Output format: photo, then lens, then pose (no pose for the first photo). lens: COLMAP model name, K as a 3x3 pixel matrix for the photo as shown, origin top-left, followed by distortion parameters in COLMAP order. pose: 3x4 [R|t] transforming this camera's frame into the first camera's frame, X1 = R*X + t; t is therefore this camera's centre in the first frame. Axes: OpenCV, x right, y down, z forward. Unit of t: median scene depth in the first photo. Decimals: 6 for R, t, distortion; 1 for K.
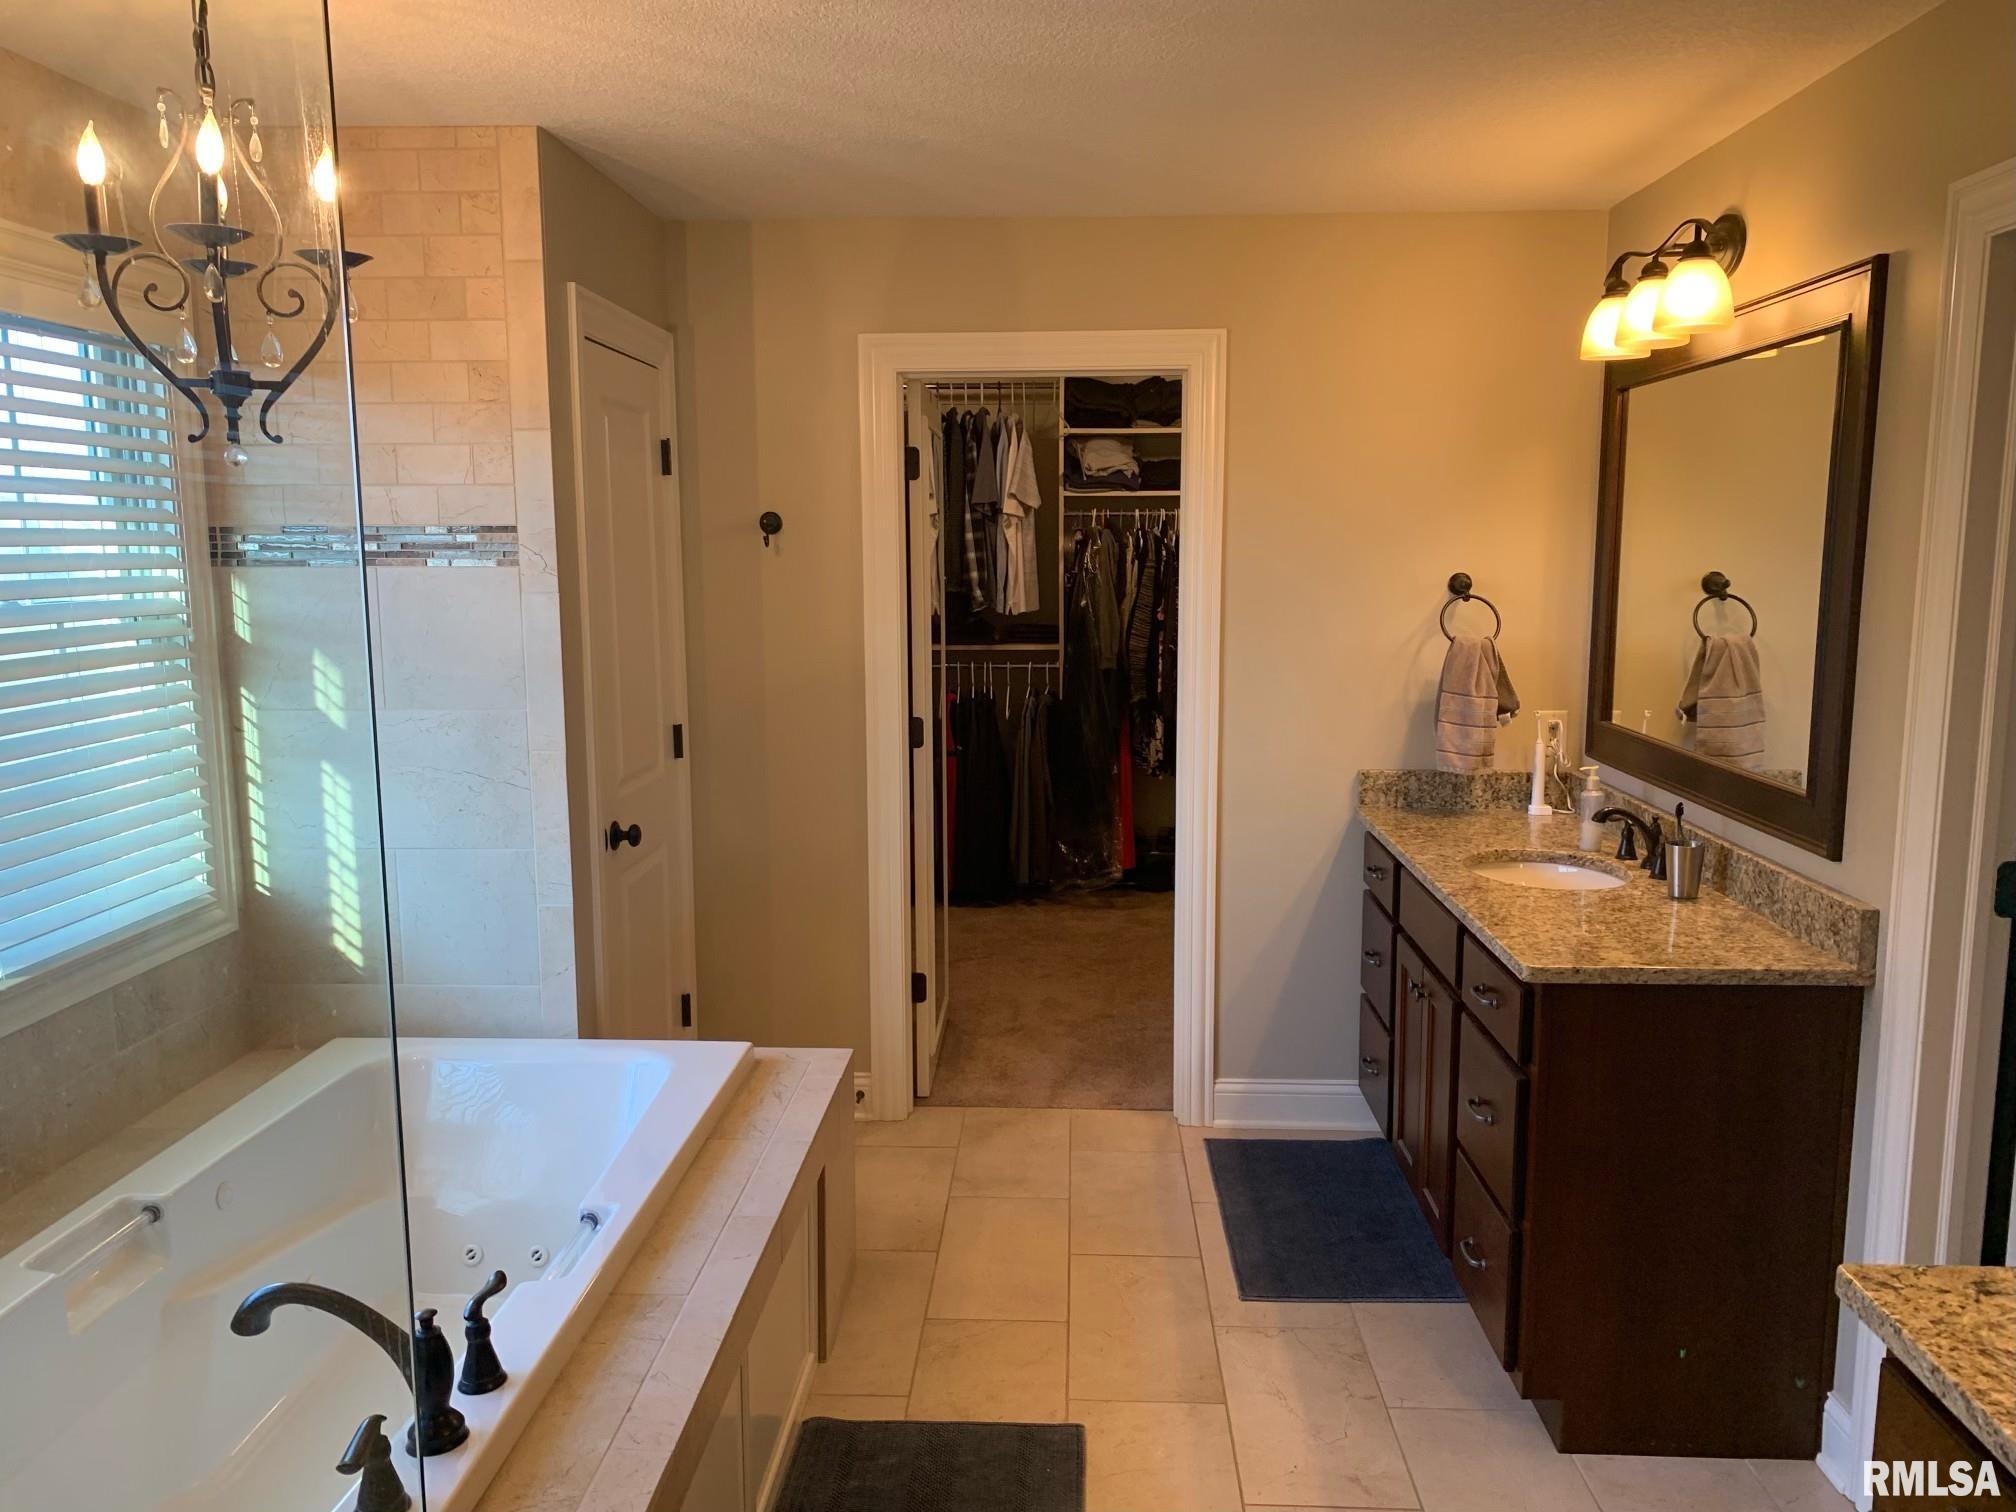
lens RADIAL K [[1531.2, 0, 999.3], [0, 1531.2, 765.2], [0, 0, 1]] dist [0.026467, -0.003826]
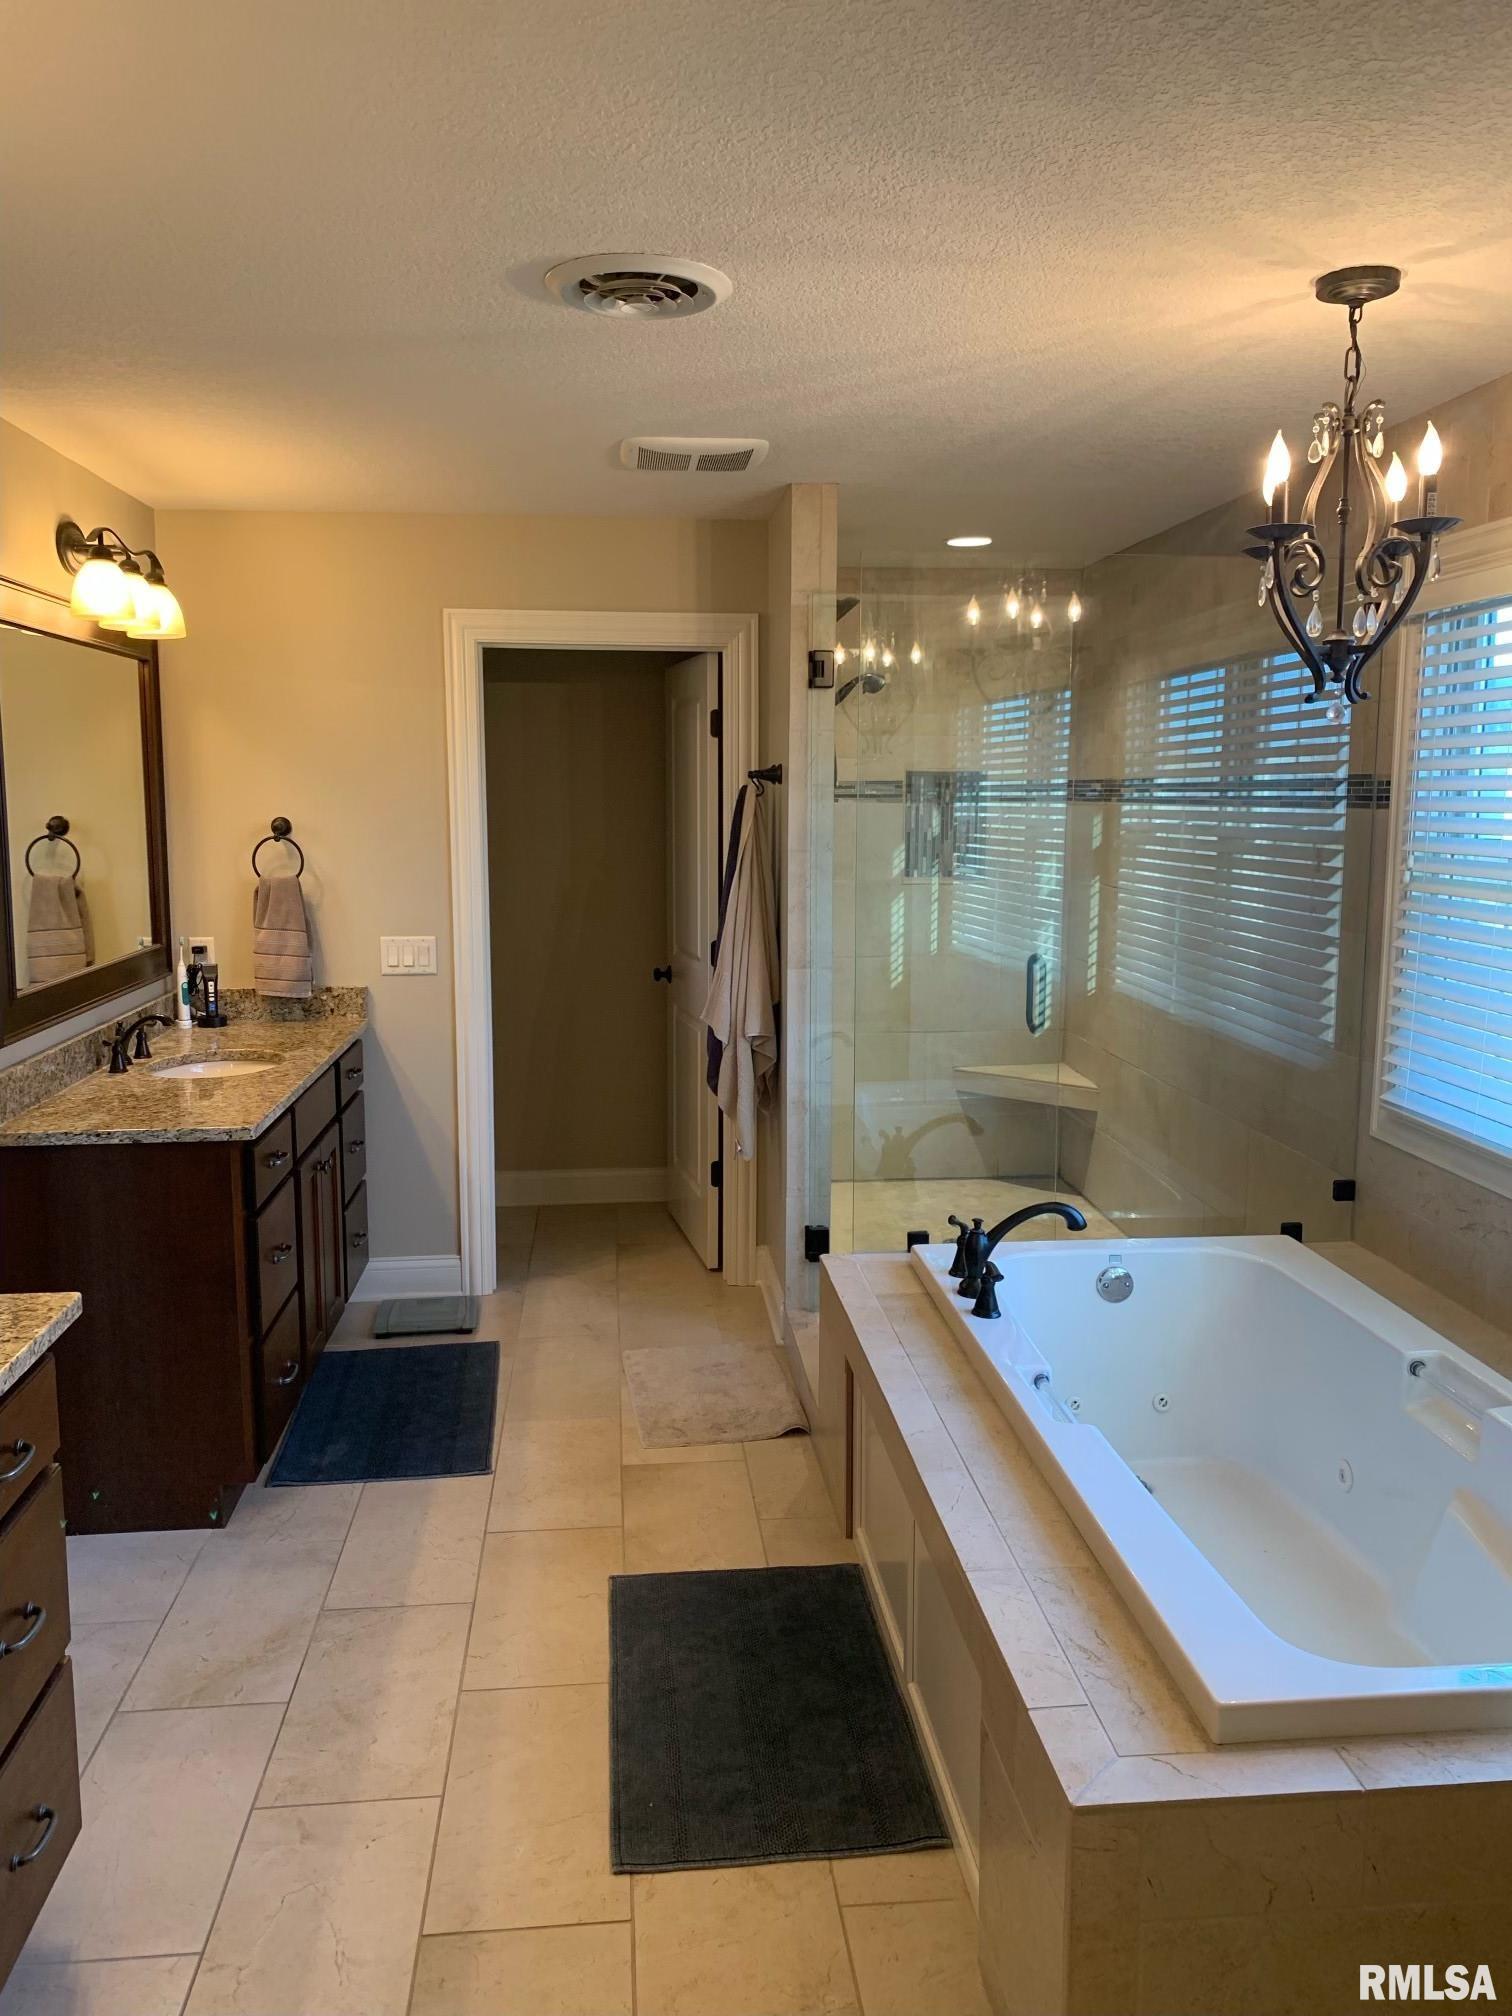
lens RADIAL K [[1531.2, 0, 758.8], [0, 1531.2, 997.6], [0, 0, 1]] dist [0.026467, -0.003826]
pose [[-0.988275, 0.026158, -0.150424, 0.080280], [-0.017122, 0.960014, 0.279427, -0.223076], [0.151719, 0.278726, -0.948311, 1.509333]]
